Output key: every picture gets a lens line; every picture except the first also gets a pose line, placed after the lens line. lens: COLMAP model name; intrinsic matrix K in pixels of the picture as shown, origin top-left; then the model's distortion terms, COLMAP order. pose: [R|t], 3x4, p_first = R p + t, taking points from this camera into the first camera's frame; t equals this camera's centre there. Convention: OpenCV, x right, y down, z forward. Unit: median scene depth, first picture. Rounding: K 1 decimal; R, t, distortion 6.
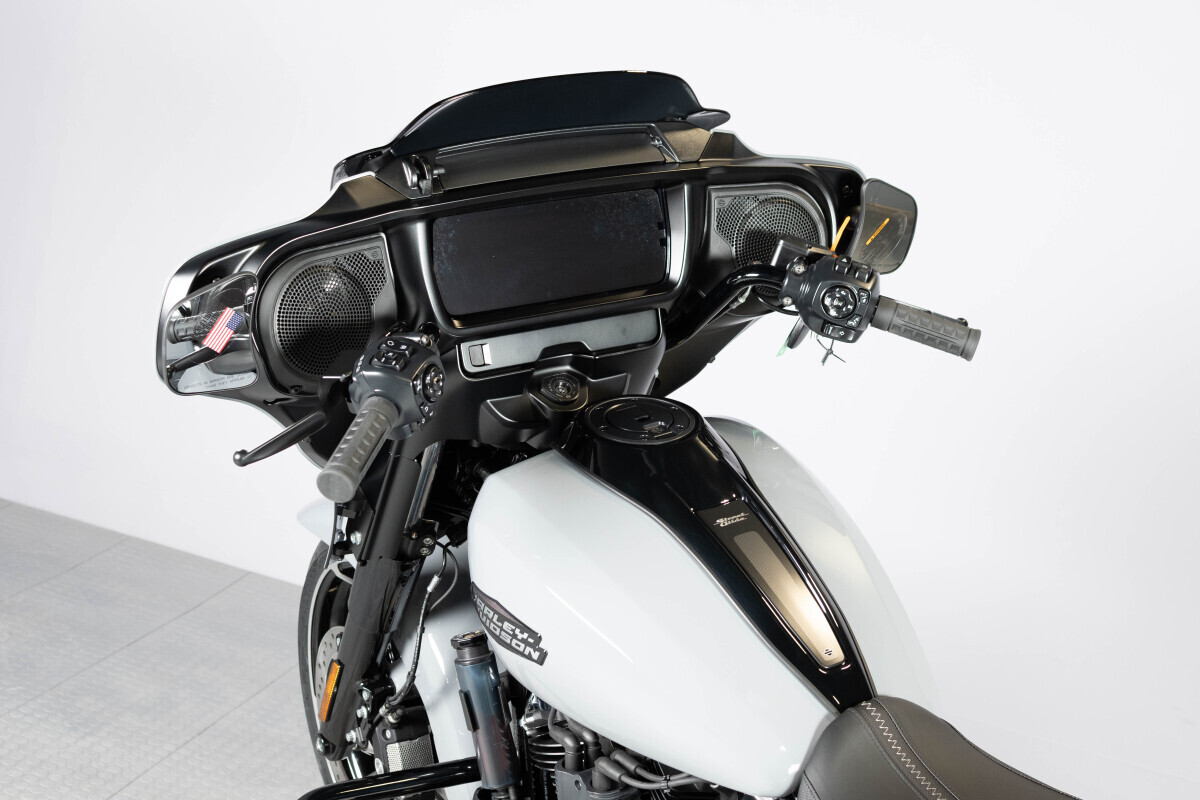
lens RADIAL K [[1991.3, 0, 600.0], [0, 1991.3, 400.0], [0, 0, 1]] dist [0.012798, 0.019067]
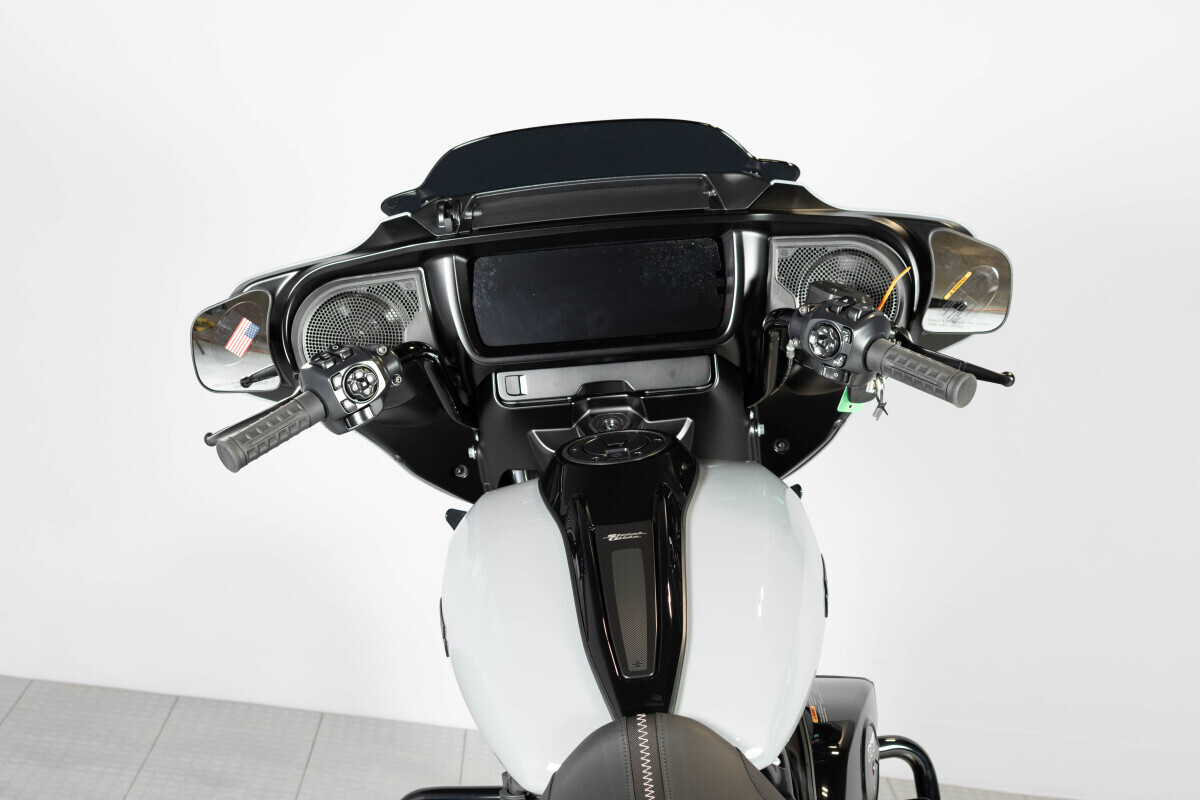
lens RADIAL K [[1915.5, 0, 600.0], [0, 1915.5, 400.0], [0, 0, 1]] dist [-0.012583, -0.053427]
pose [[0.822959, 0.025145, -0.567544, 0.549870], [-0.096972, 0.990576, -0.096725, 0.079059], [0.559764, 0.134636, 0.817642, 0.172814]]
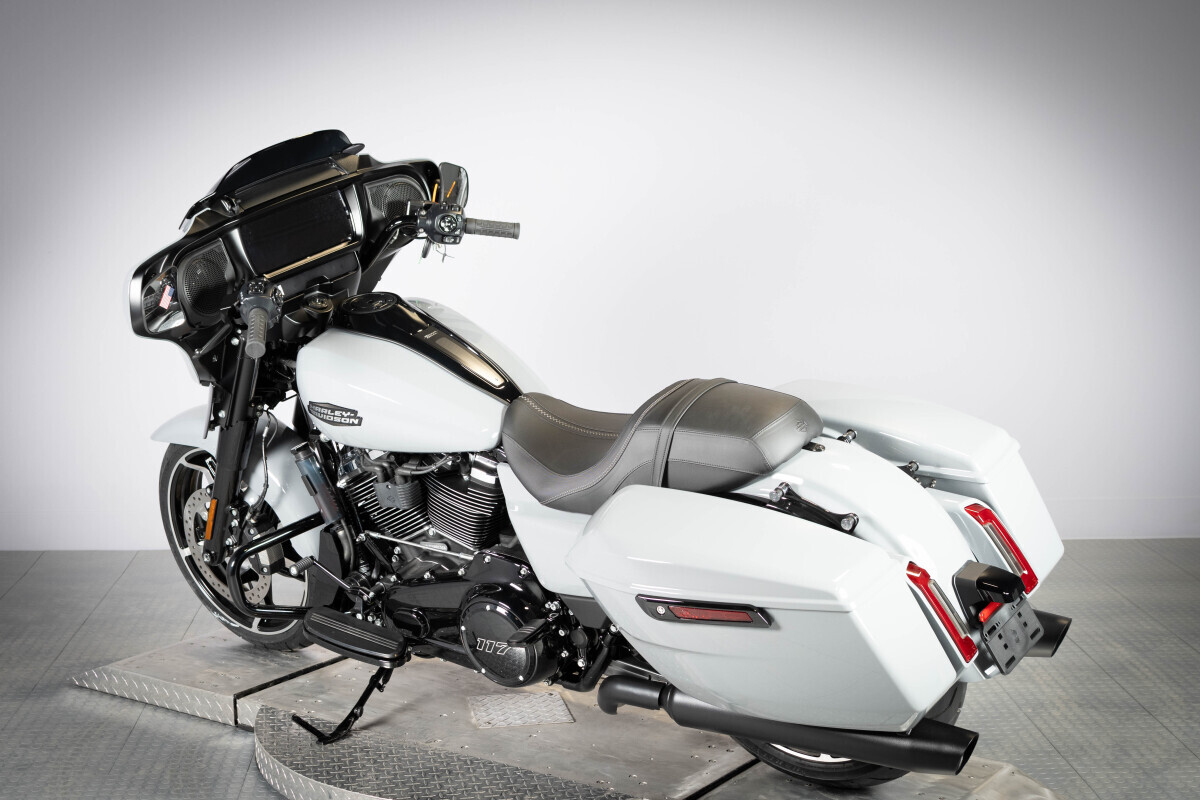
lens RADIAL K [[1915.5, 0, 600.0], [0, 1915.5, 400.0], [0, 0, 1]] dist [-0.012583, -0.053427]
pose [[0.930205, -0.246170, 0.272250, -0.290656], [0.253967, 0.967189, 0.006801, 0.140621], [-0.264991, 0.062816, 0.962203, -0.825136]]
